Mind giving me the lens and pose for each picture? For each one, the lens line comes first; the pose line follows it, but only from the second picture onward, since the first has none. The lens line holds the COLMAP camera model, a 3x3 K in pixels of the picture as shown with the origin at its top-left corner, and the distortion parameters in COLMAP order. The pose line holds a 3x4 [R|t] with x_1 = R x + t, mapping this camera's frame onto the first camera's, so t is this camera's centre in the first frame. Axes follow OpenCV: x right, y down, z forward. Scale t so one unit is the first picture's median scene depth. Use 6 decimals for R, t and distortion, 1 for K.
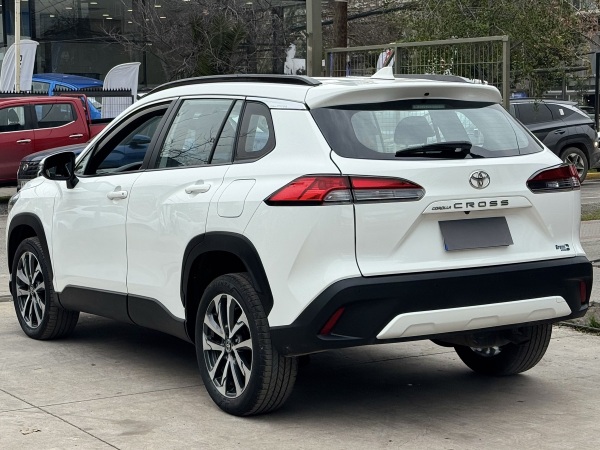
lens RADIAL K [[1256.4, 0, 299.9], [0, 1256.4, 228.2], [0, 0, 1]] dist [0.079600, 0.000000]
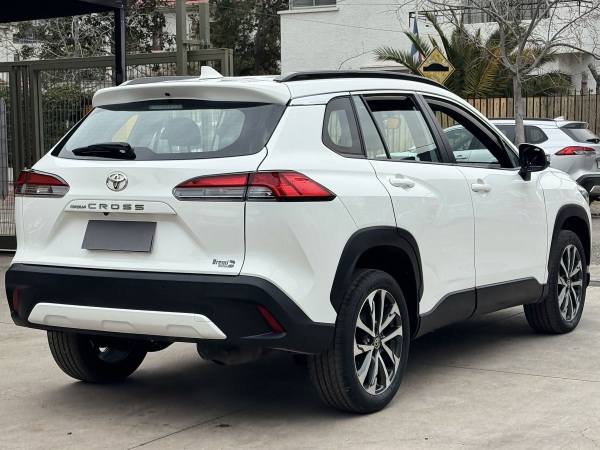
lens RADIAL K [[1227.5, 0, 301.2], [0, 1227.5, 223.4], [0, 0, 1]] dist [0.185871, 0.000000]
pose [[0.466880, 0.080551, -0.880644, 1.062223], [-0.068102, 0.996160, 0.055013, -0.068962], [0.881694, 0.034289, 0.470573, 0.669148]]
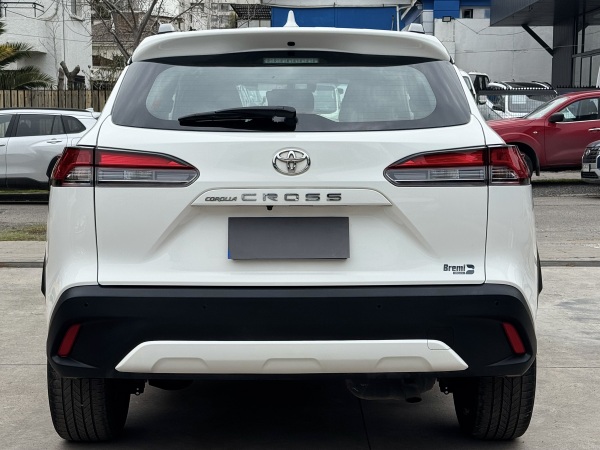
lens RADIAL K [[1079.0, 0, 299.4], [0, 1079.0, 220.5], [0, 0, 1]] dist [0.074760, 0.000000]
pose [[0.861041, 0.065620, -0.504284, 0.448637], [-0.058435, 0.997838, 0.030069, -0.024300], [0.505167, 0.003577, 0.863014, 0.482477]]
